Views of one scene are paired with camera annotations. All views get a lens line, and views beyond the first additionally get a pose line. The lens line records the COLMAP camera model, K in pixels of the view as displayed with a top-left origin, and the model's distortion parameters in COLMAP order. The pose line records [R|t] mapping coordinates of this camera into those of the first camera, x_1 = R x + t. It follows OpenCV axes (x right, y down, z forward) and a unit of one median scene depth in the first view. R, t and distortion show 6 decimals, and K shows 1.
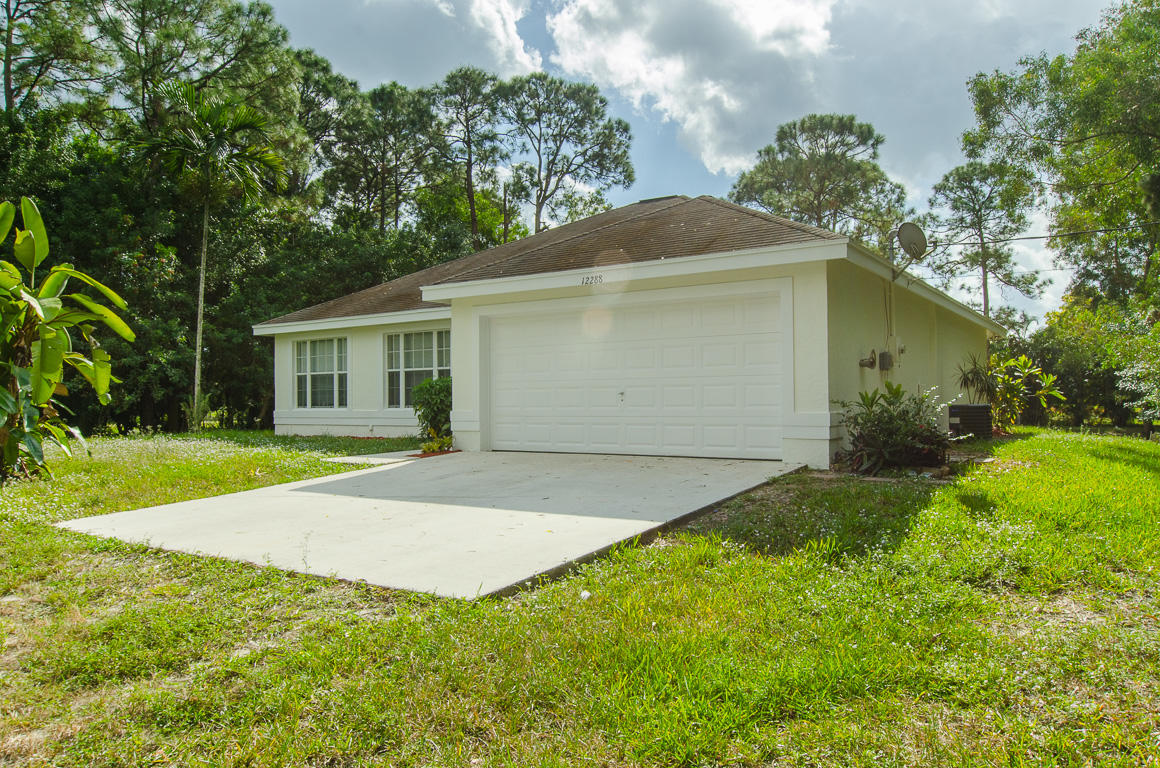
lens RADIAL K [[816.7, 0, 580.0], [0, 816.7, 384.0], [0, 0, 1]] dist [-0.004005, -0.000378]
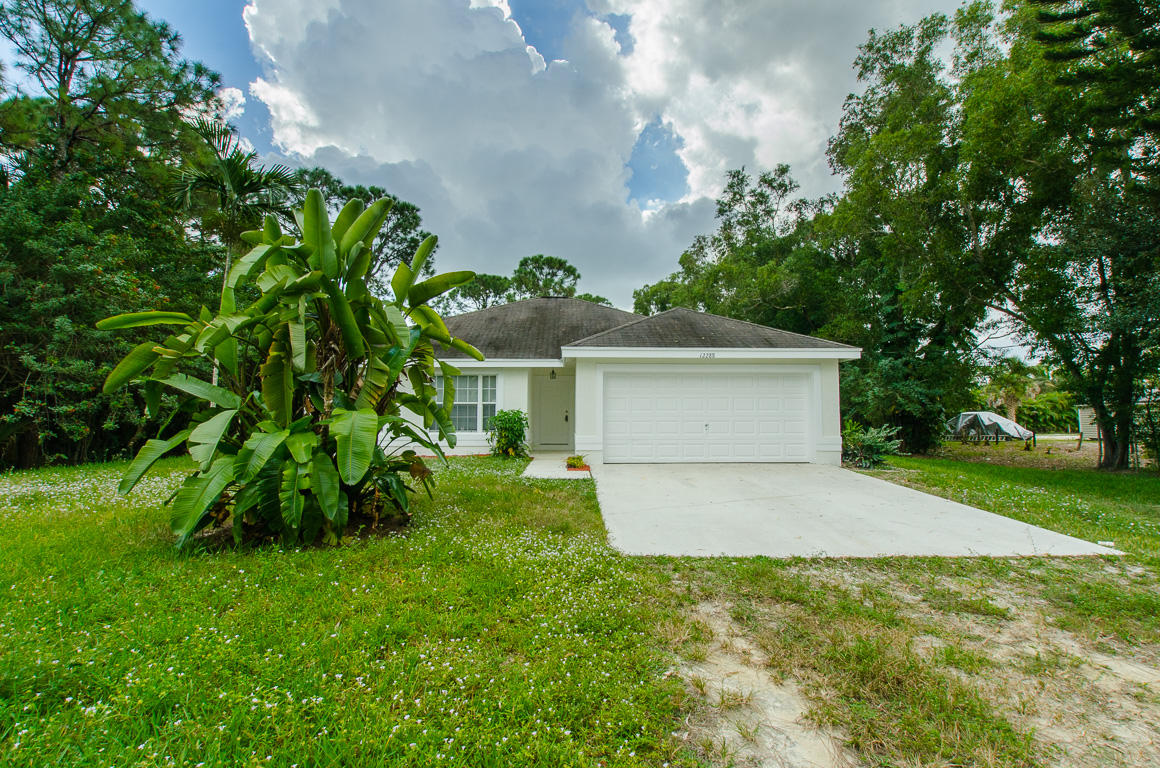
lens RADIAL K [[501.2, 0, 580.0], [0, 501.2, 384.0], [0, 0, 1]] dist [0.005912, -0.001266]
pose [[0.814452, 0.047151, 0.578312, -0.472389], [-0.018293, 0.998284, -0.055630, -0.006634], [-0.579943, 0.034729, 0.813917, 0.209196]]
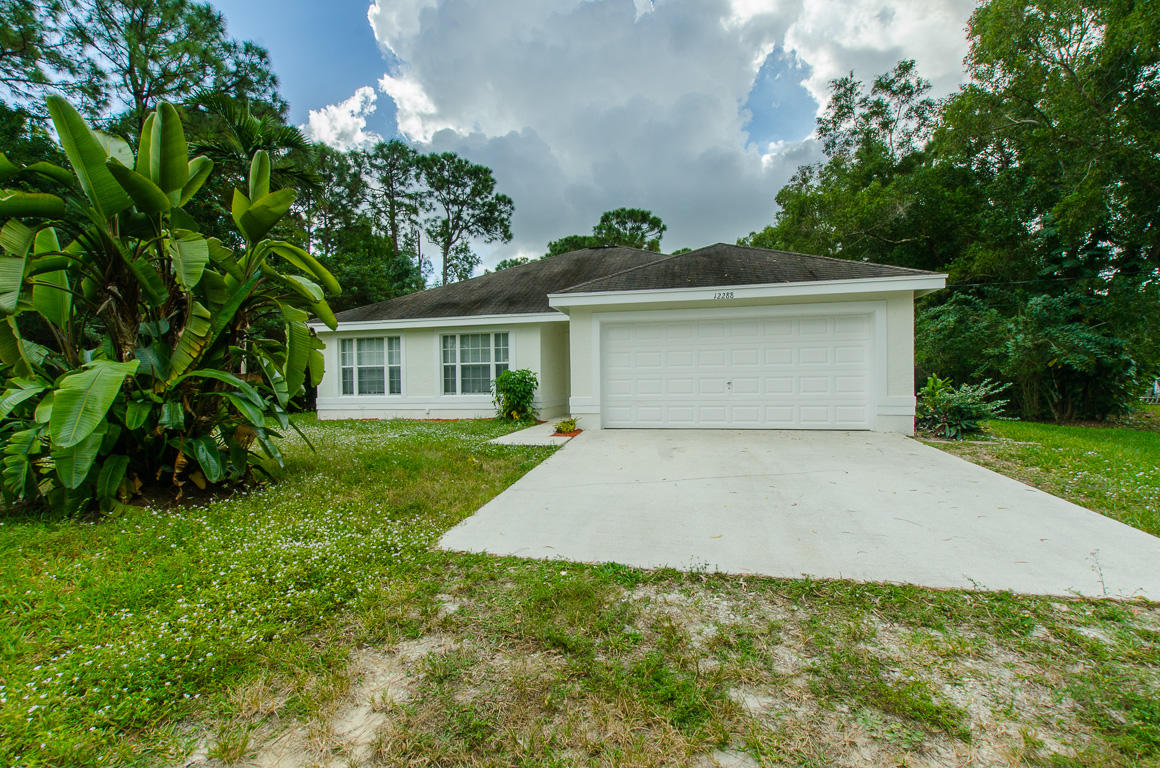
lens RADIAL K [[501.2, 0, 580.0], [0, 501.2, 384.0], [0, 0, 1]] dist [0.005912, -0.001266]
pose [[0.930619, -0.002880, 0.365977, -0.302667], [-0.003195, 0.999867, 0.015992, 0.000434], [-0.365974, -0.016052, 0.930486, 0.210299]]
